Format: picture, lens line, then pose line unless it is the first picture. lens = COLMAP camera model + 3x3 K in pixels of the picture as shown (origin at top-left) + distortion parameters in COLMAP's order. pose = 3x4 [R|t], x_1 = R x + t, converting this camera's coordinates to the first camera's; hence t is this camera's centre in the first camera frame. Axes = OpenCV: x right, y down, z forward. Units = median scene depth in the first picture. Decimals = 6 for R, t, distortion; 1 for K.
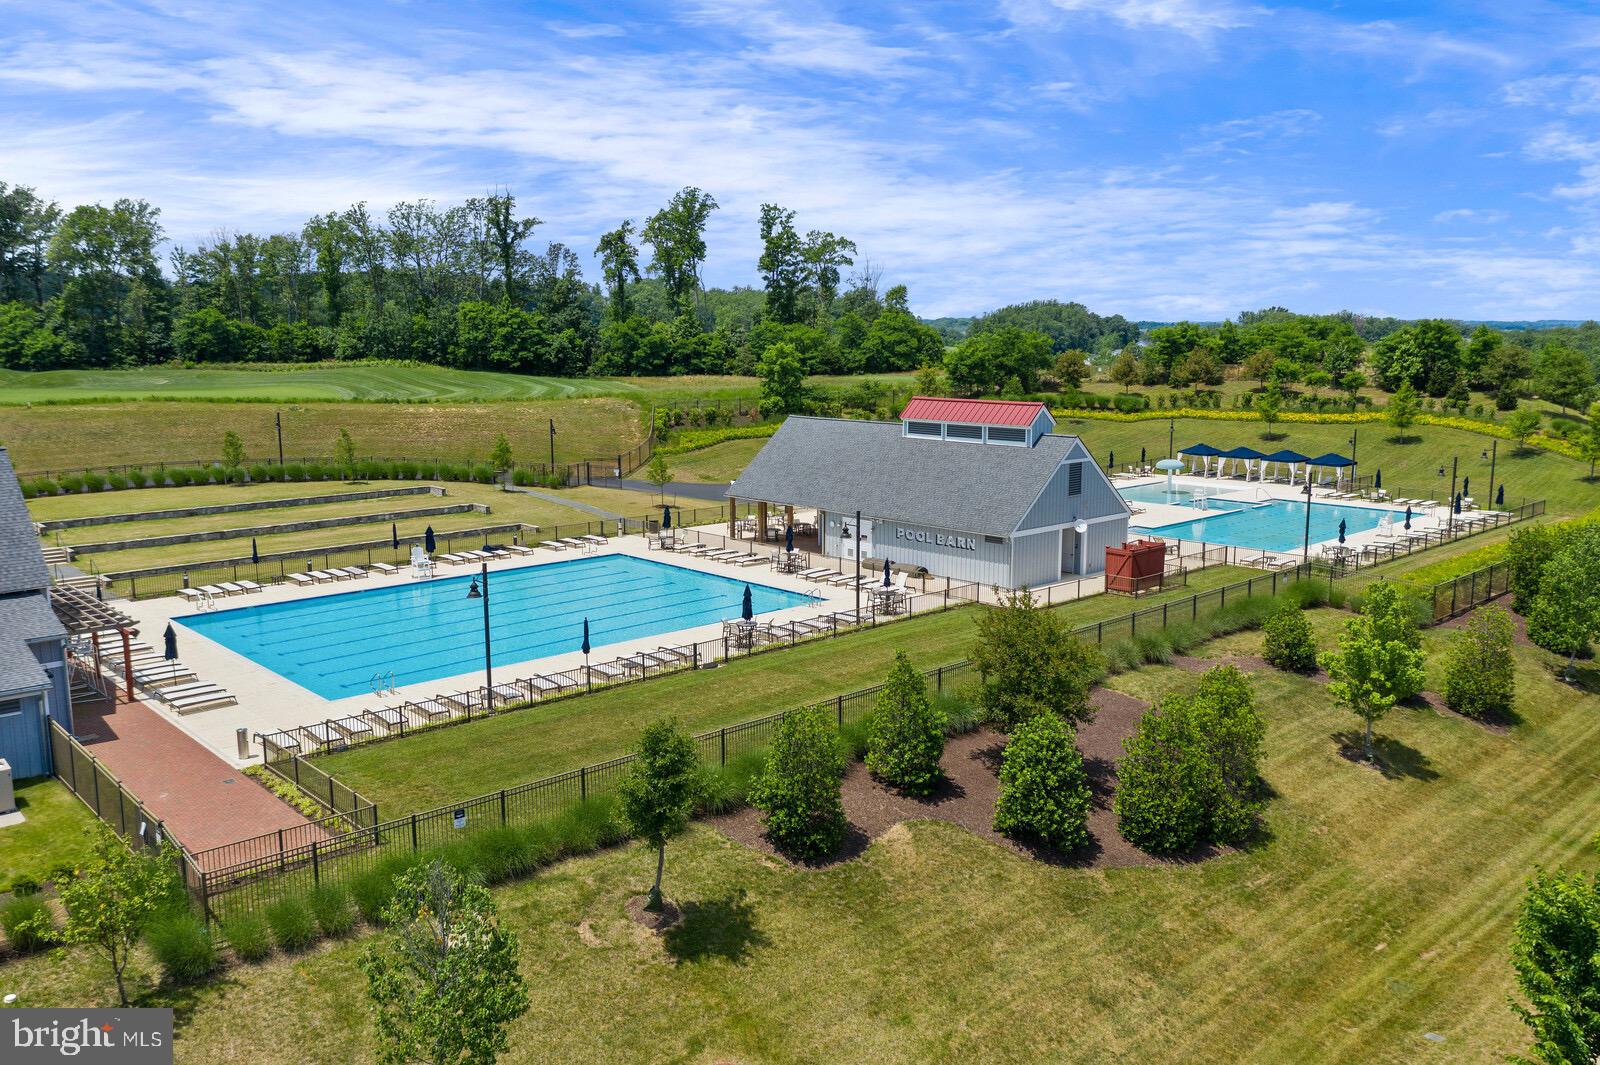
lens RADIAL K [[1262.9, 0, 803.2], [0, 1262.9, 538.8], [0, 0, 1]] dist [-0.016245, 0.018452]
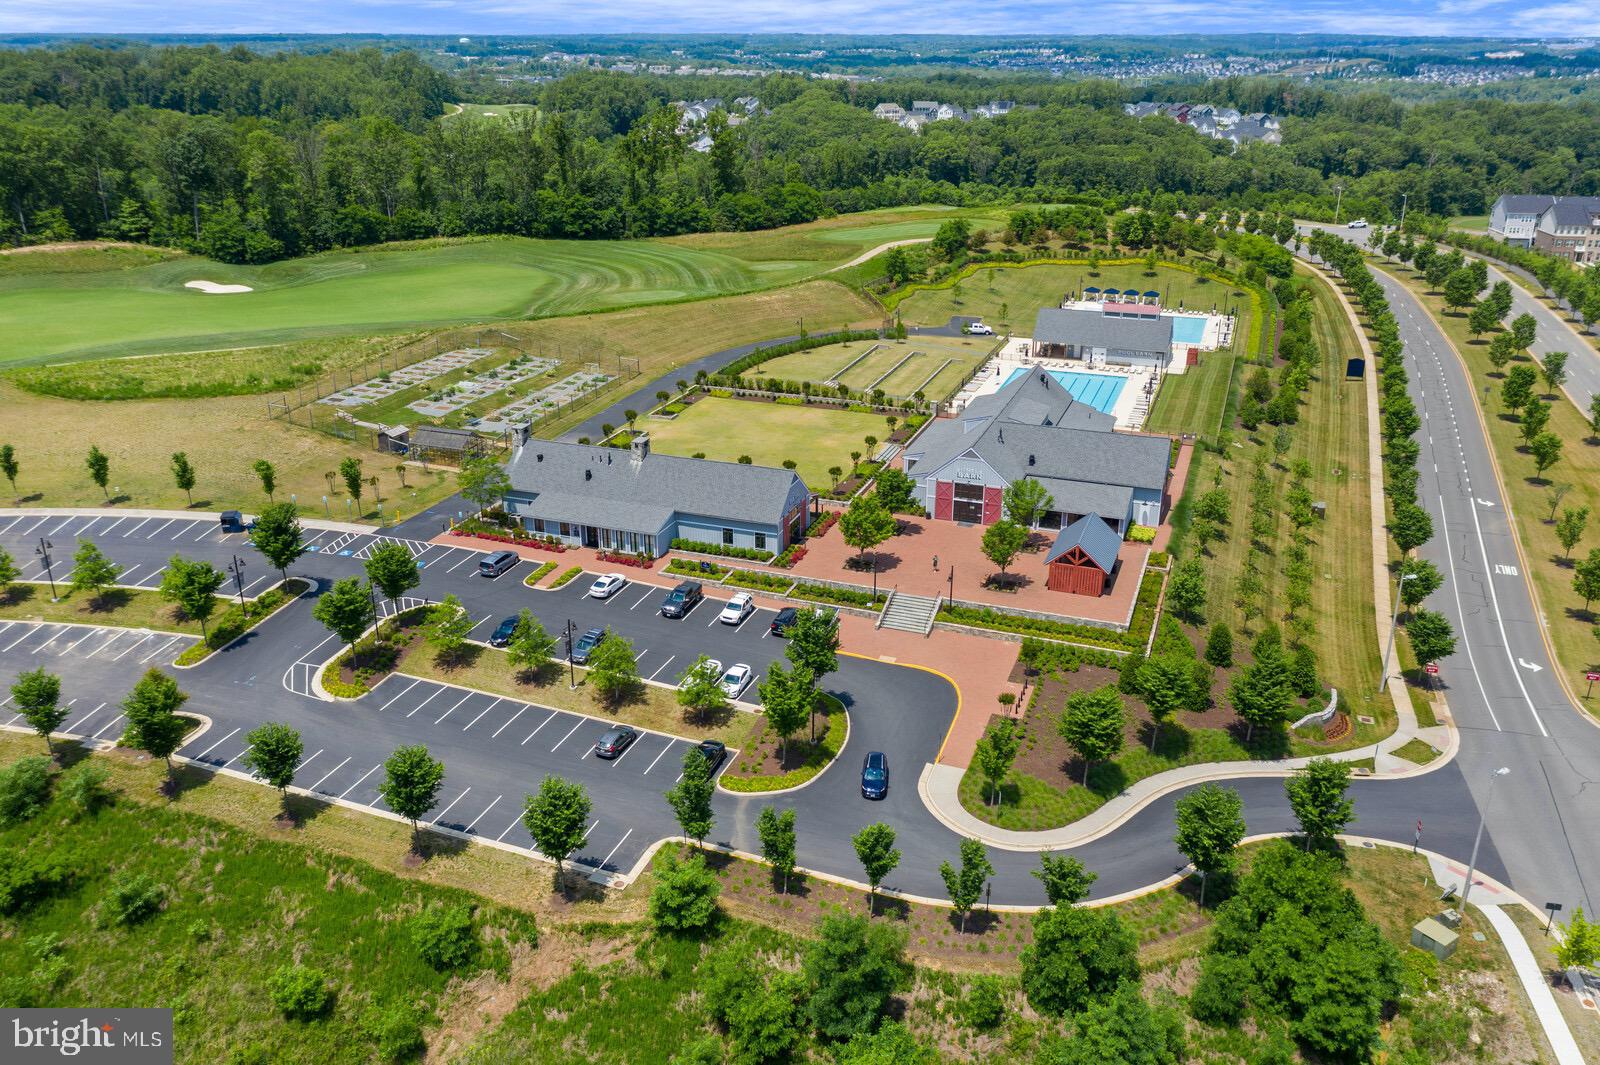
lens RADIAL K [[1262.9, 0, 798.6], [0, 1262.9, 532.7], [0, 0, 1]] dist [-0.016245, 0.018452]
pose [[0.893986, -0.164278, 0.416896, -1.550831], [0.073020, 0.971345, 0.226177, -0.258549], [-0.442106, -0.171758, 0.880365, -1.118256]]
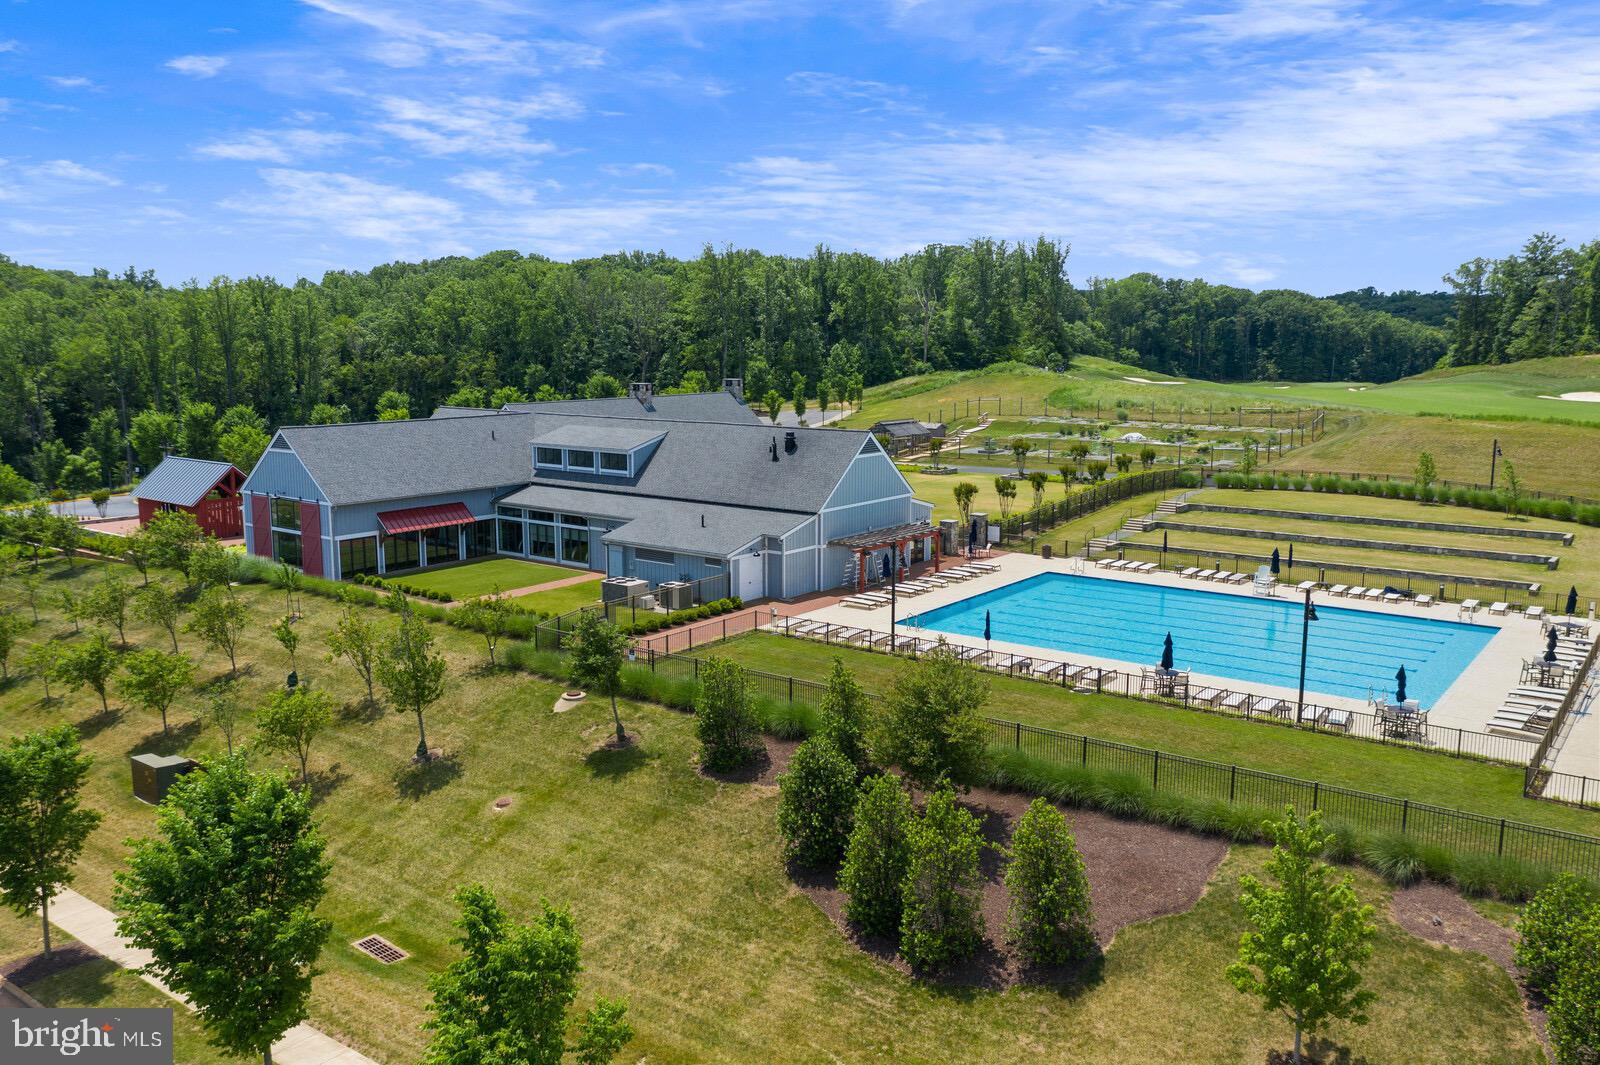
lens RADIAL K [[1262.9, 0, 807.3], [0, 1262.9, 528.3], [0, 0, 1]] dist [-0.016245, 0.018452]
pose [[0.167504, 0.149821, -0.974421, 0.523308], [-0.160208, 0.979384, 0.123045, -0.073793], [0.972767, 0.135500, 0.188053, 0.322164]]
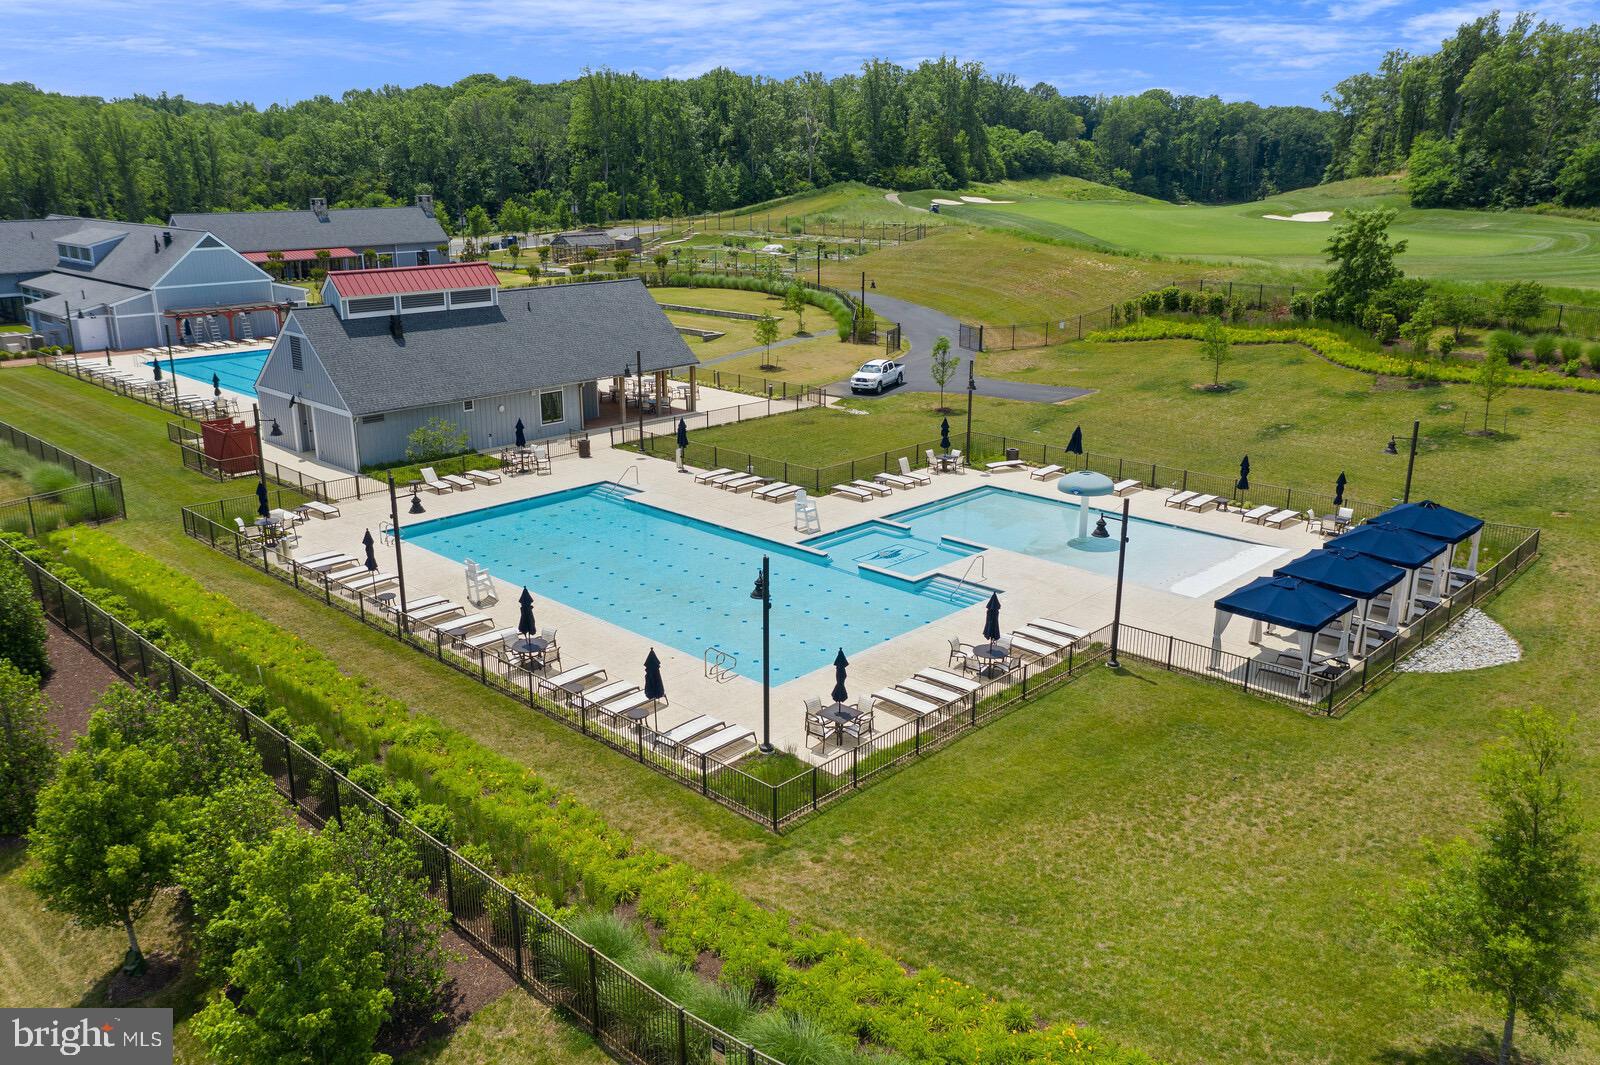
lens RADIAL K [[1262.9, 0, 797.0], [0, 1262.9, 534.5], [0, 0, 1]] dist [-0.016245, 0.018452]
pose [[0.030952, 0.288522, -0.956973, 0.583688], [-0.160700, 0.946413, 0.280140, -0.091966], [0.986518, 0.145115, 0.075659, 0.431078]]
